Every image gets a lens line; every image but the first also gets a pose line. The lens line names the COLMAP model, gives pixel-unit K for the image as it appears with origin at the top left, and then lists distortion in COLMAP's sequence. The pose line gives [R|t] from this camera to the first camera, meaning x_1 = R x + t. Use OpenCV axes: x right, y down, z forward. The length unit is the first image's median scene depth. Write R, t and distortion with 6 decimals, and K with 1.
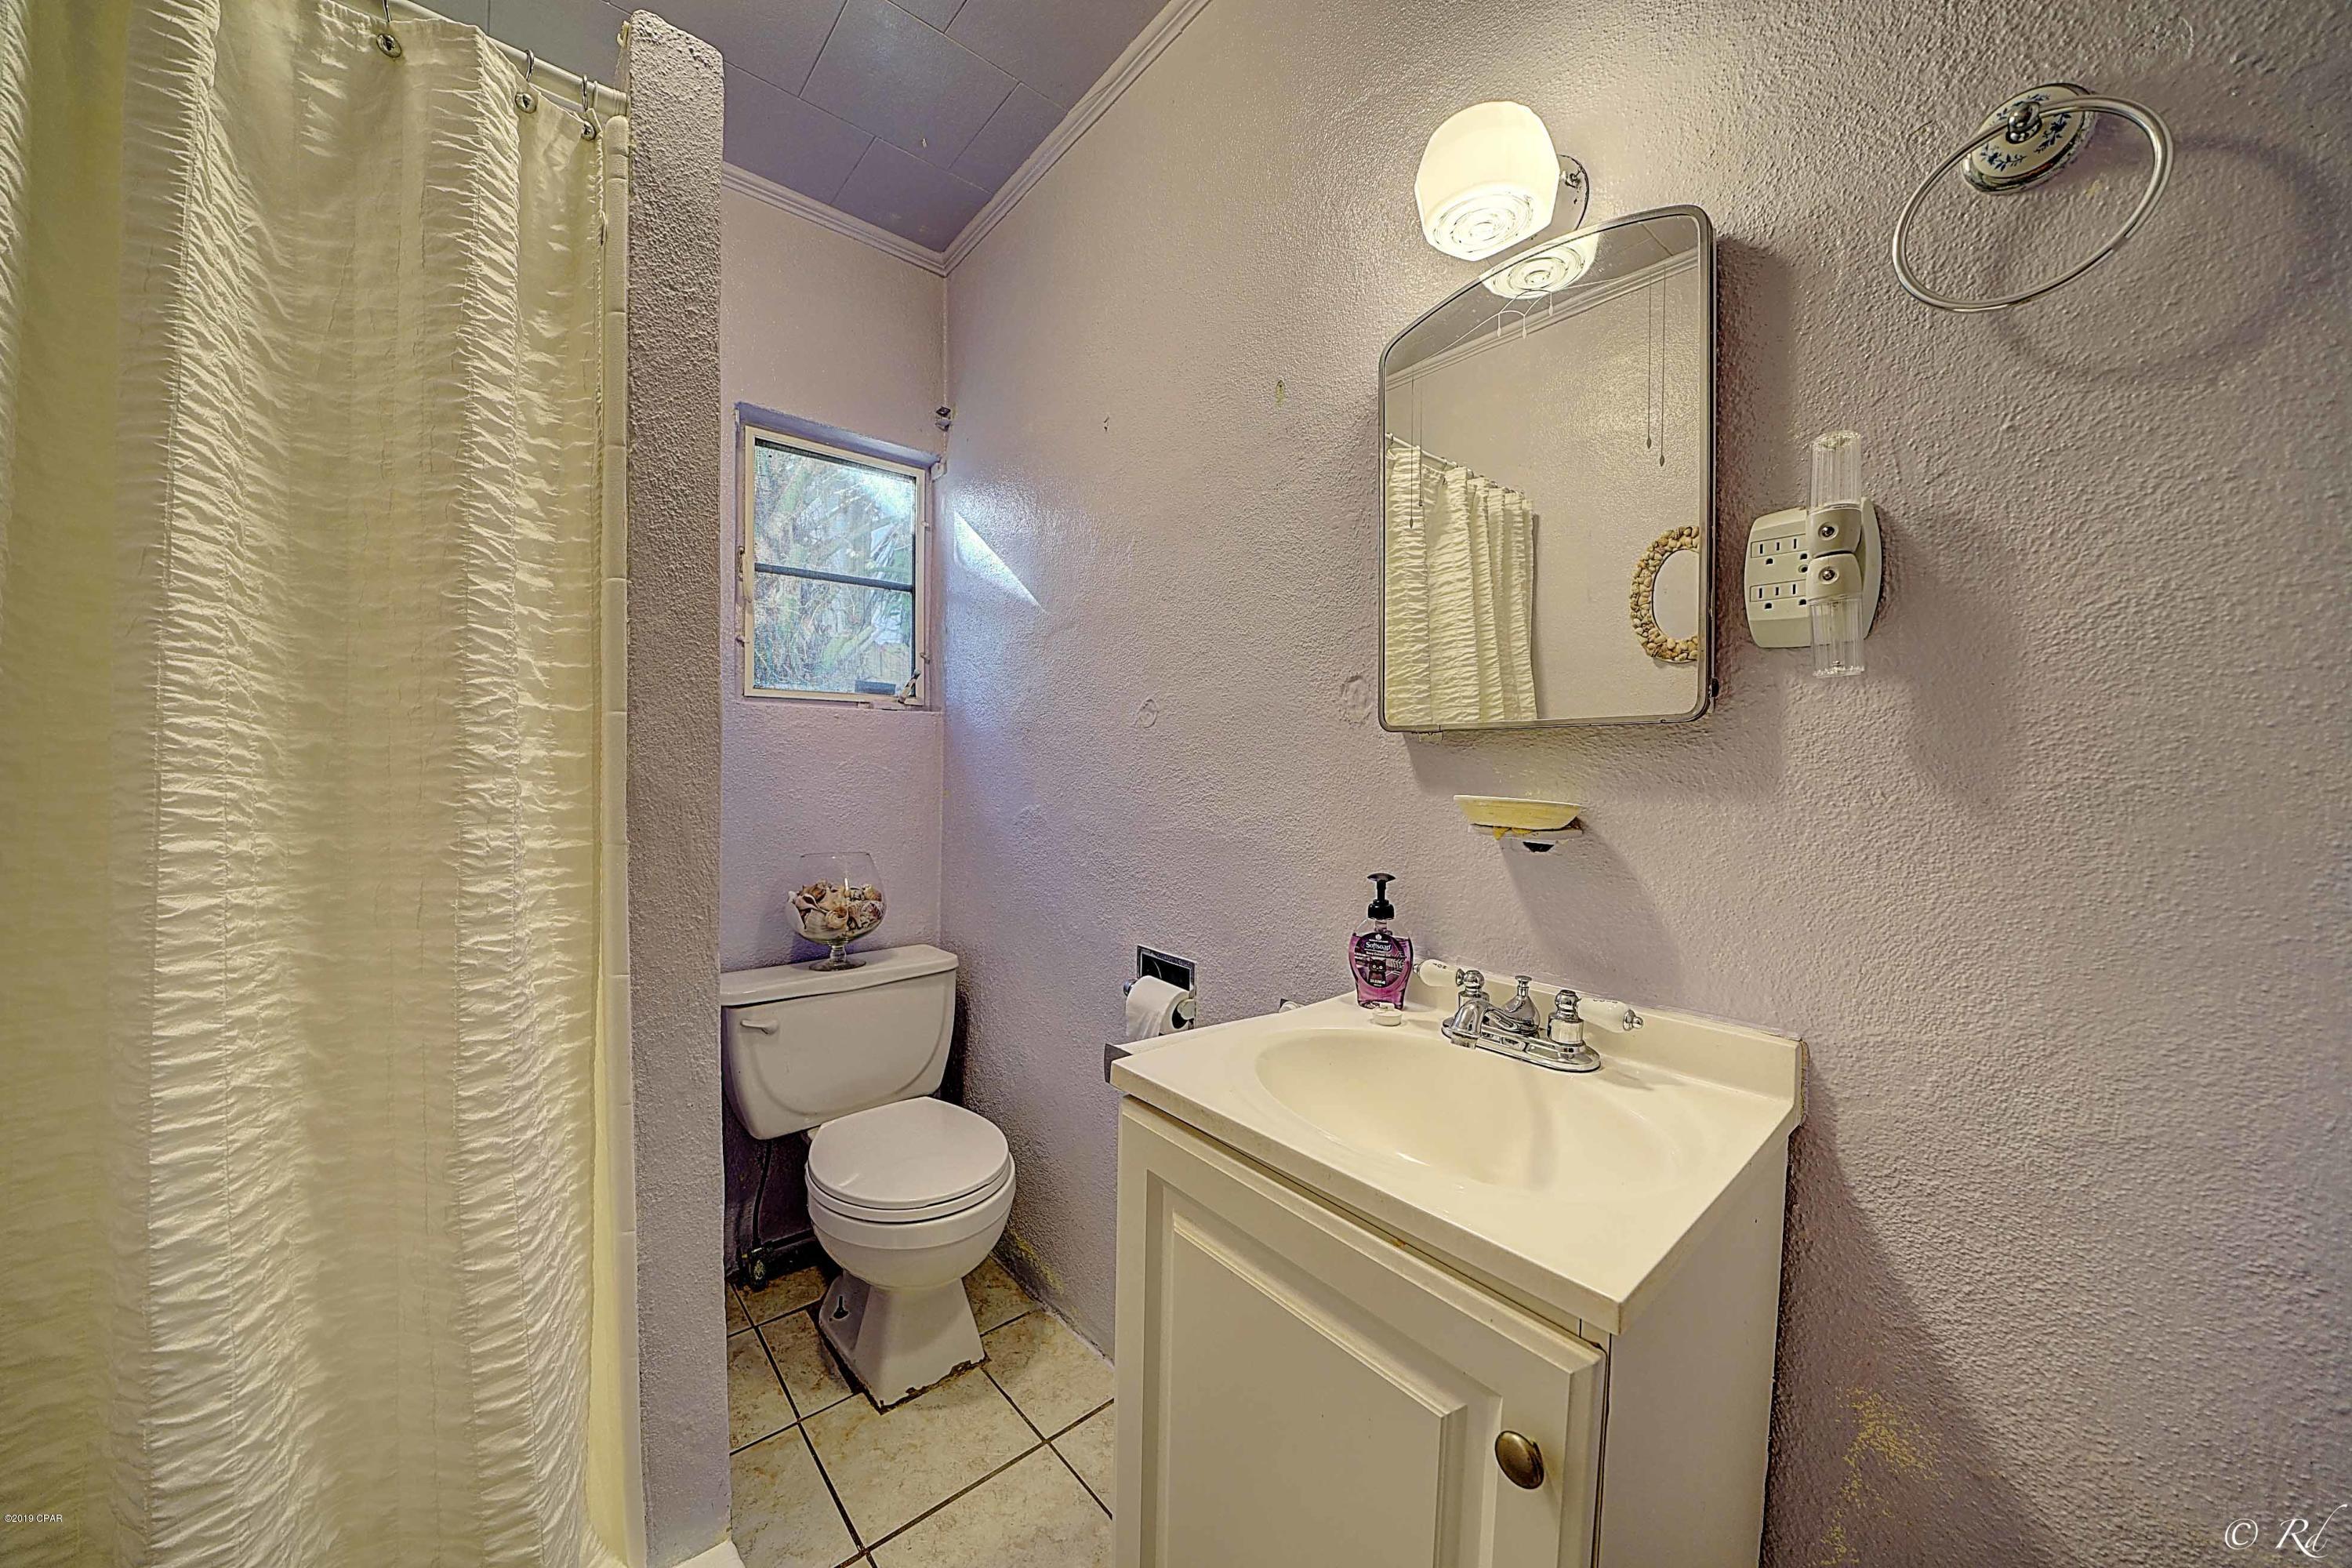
lens RADIAL K [[818.4, 0, 1179.5], [0, 818.4, 787.5], [0, 0, 1]] dist [-0.026872, 0.003028]
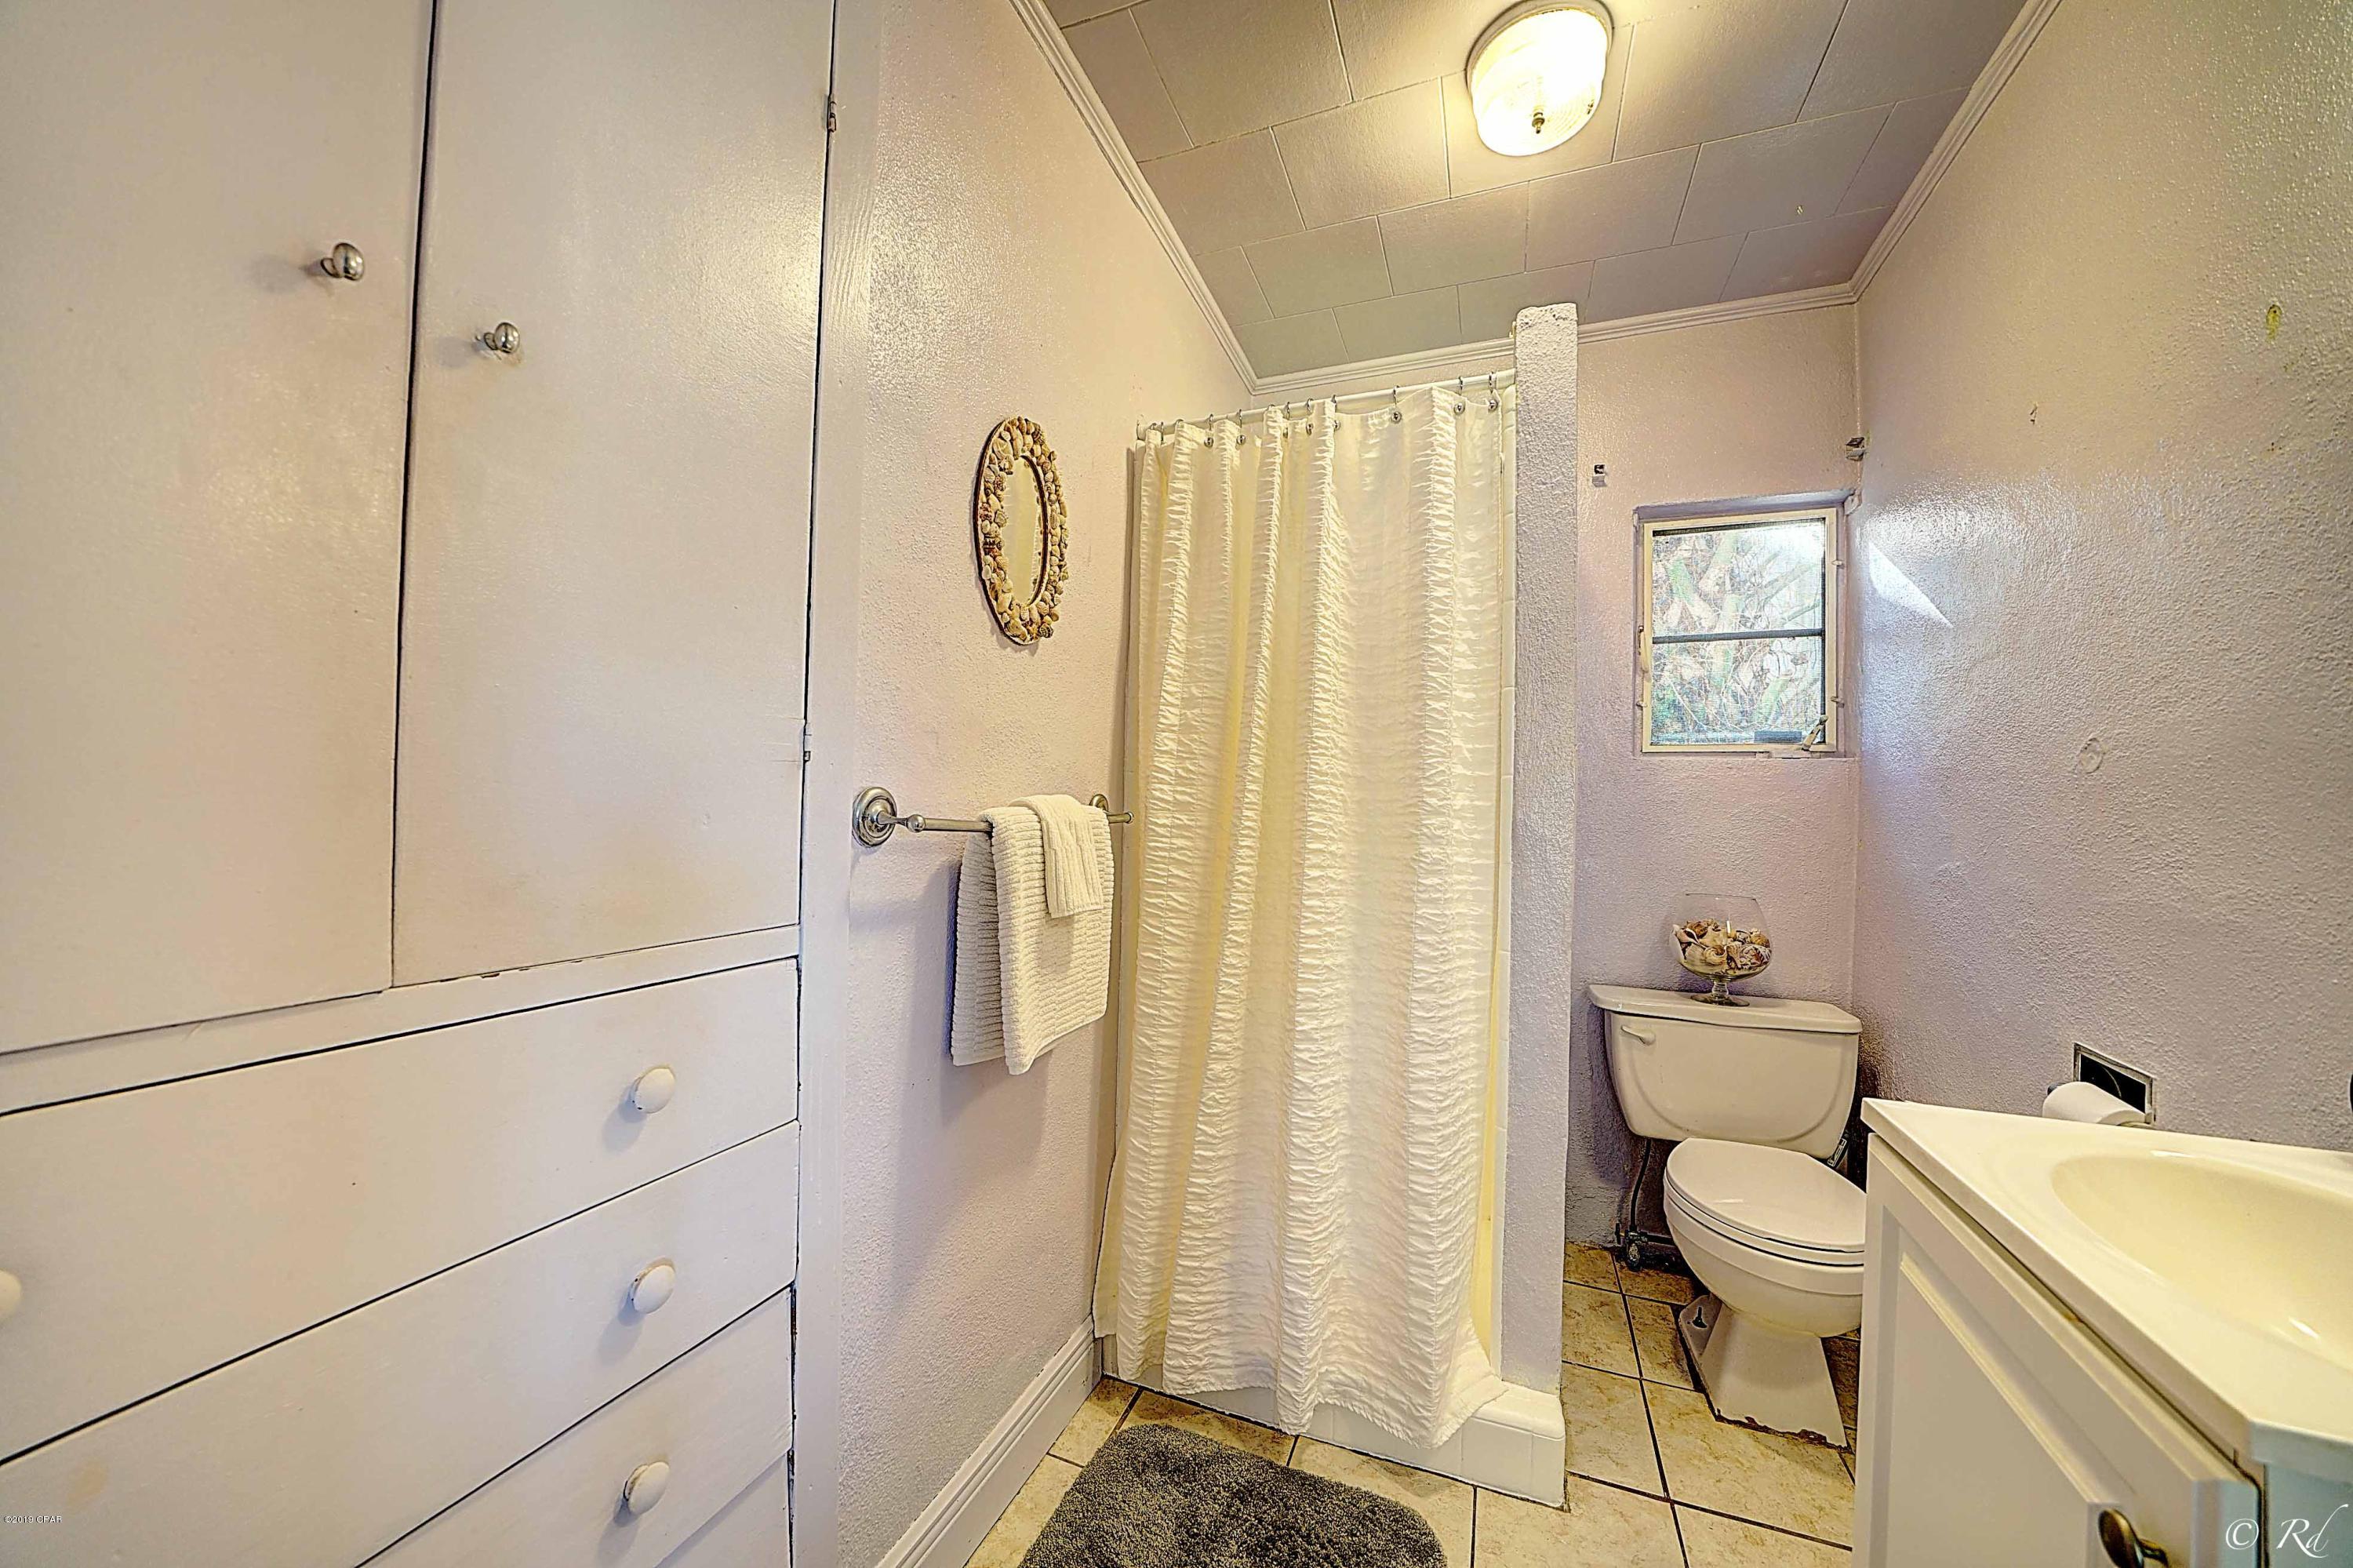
lens RADIAL K [[813.0, 0, 1173.0], [0, 813.0, 790.5], [0, 0, 1]] dist [-0.018940, 0.000093]
pose [[0.455769, -0.007645, -0.890066, 0.344970], [-0.037930, 0.998888, -0.028002, 0.000226], [0.889290, 0.046522, 0.454972, -0.227730]]
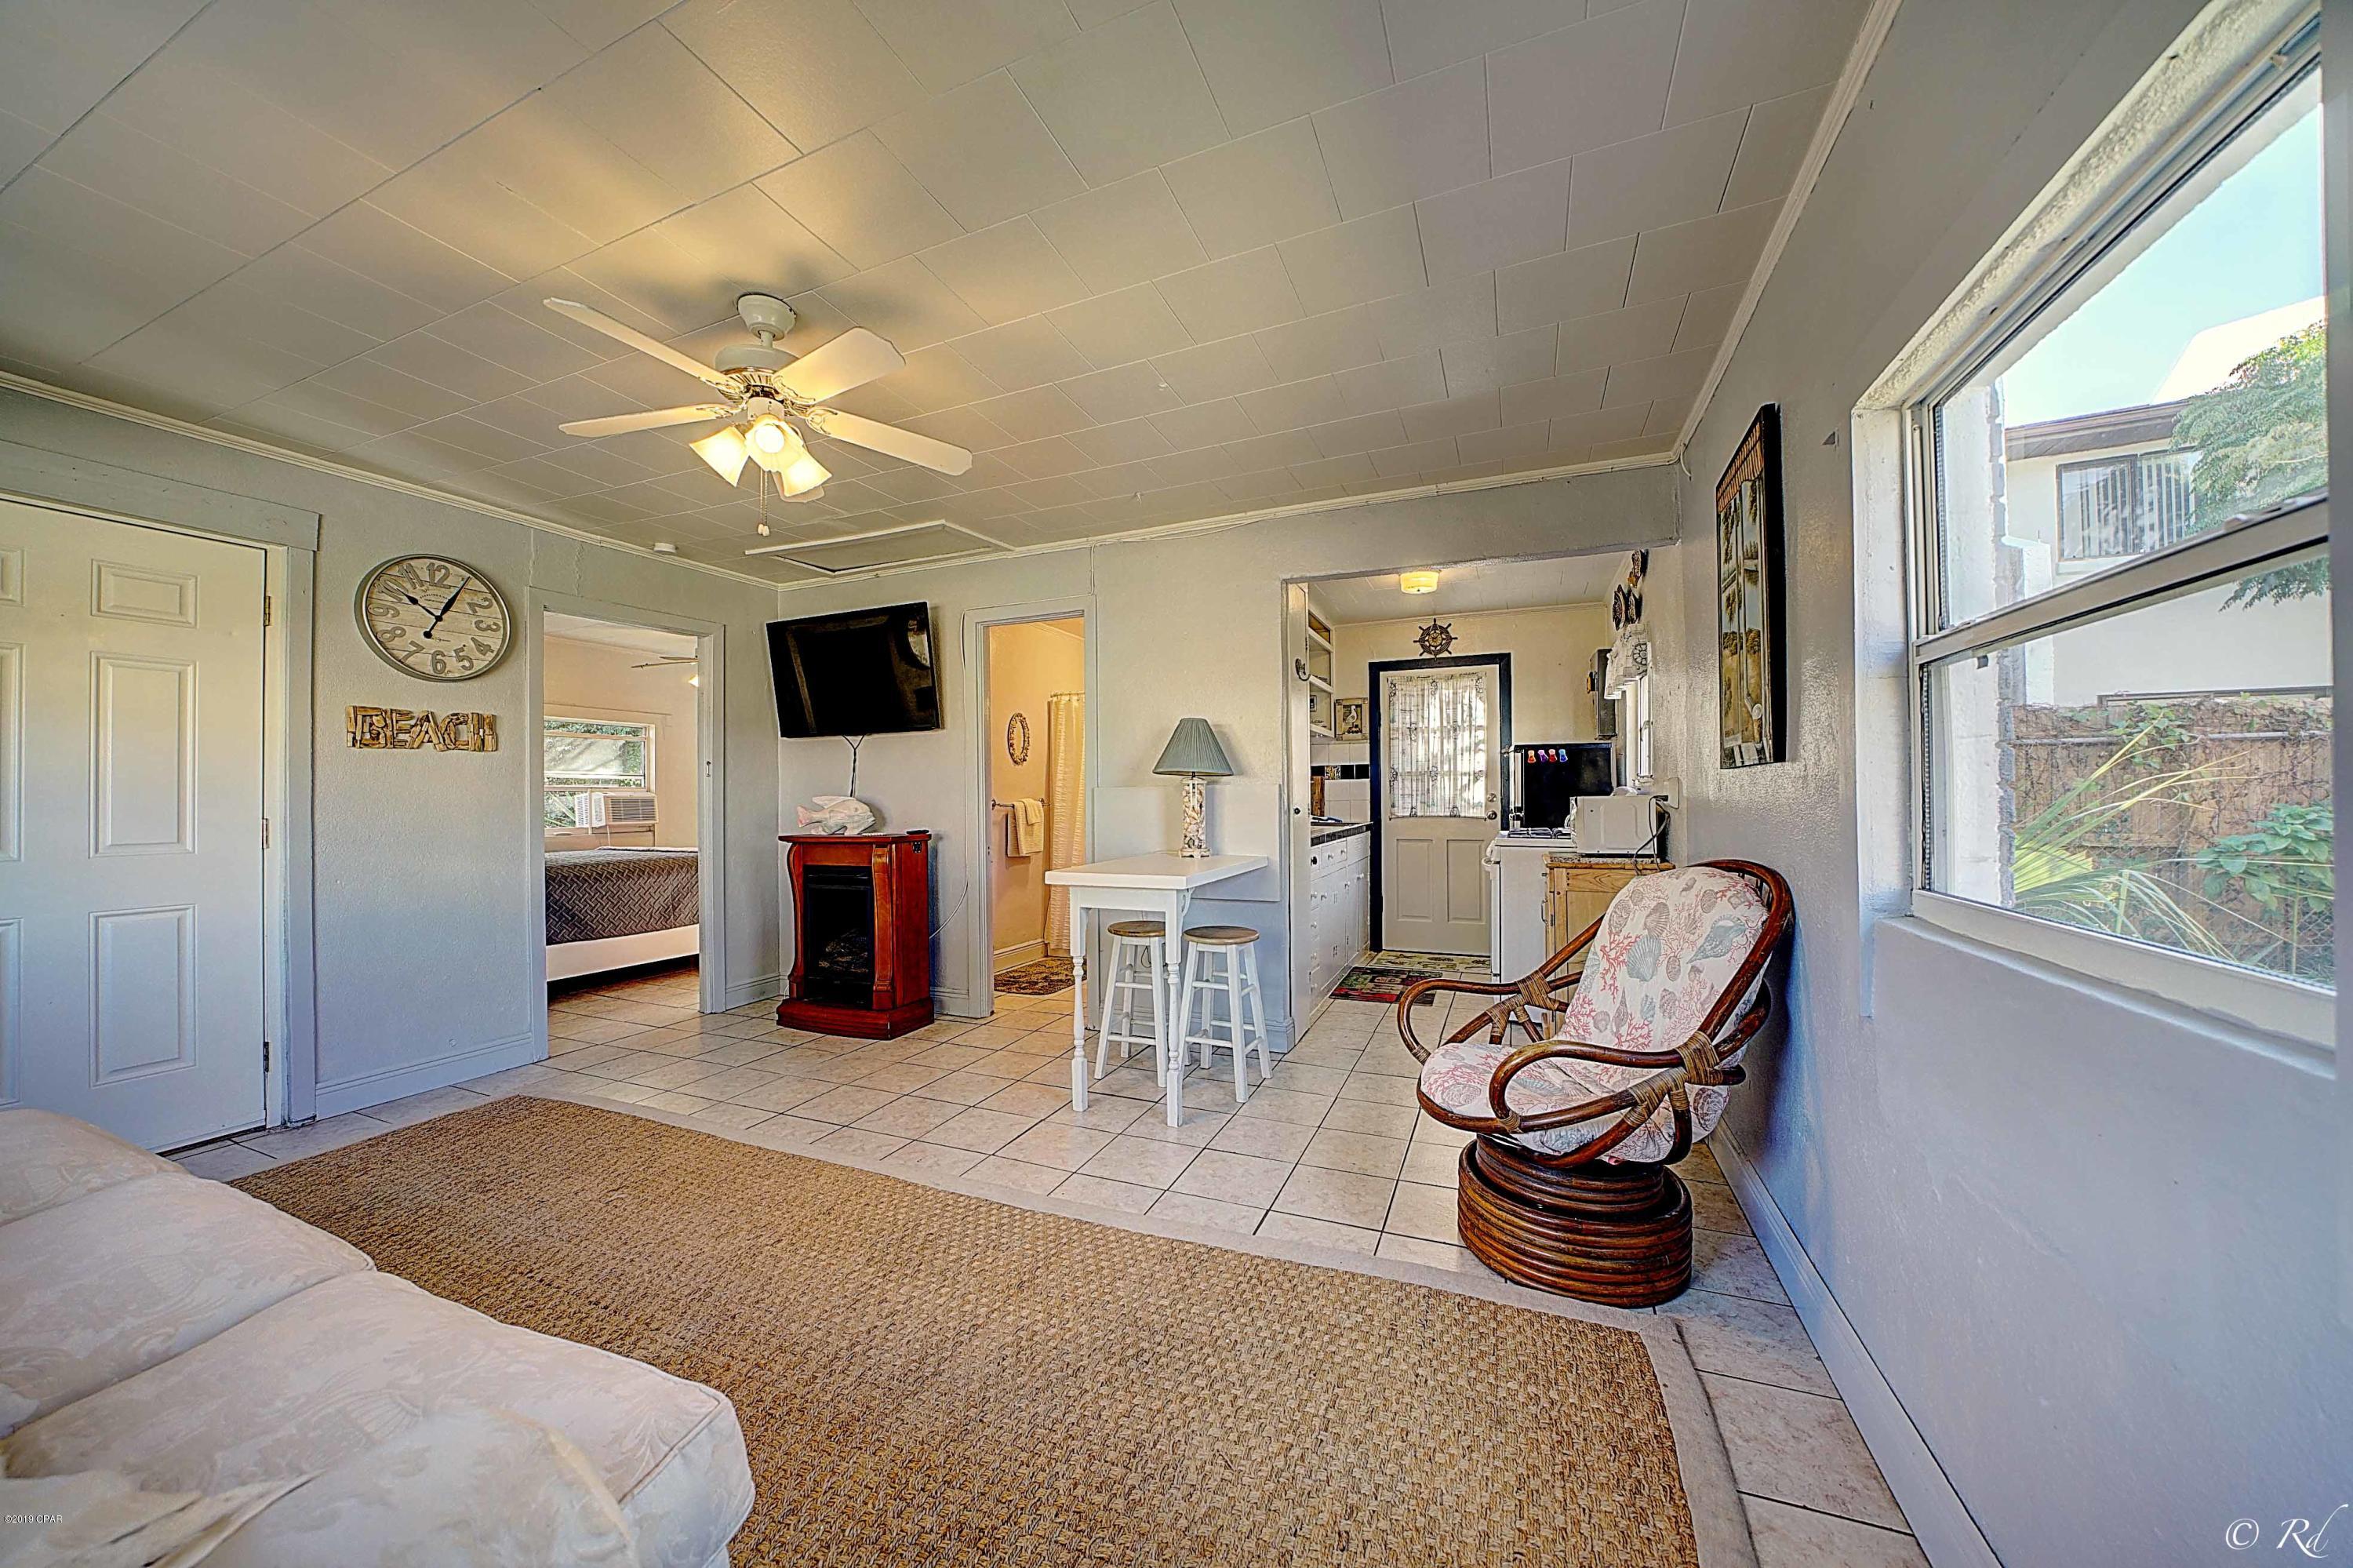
lens RADIAL K [[813.0, 0, 1173.0], [0, 813.0, 790.5], [0, 0, 1]] dist [-0.018940, 0.000093]
pose [[0.446791, -0.019809, -0.894419, 4.580051], [-0.006726, 0.999652, -0.025499, 0.059332], [0.894613, 0.017408, 0.446502, -1.420172]]
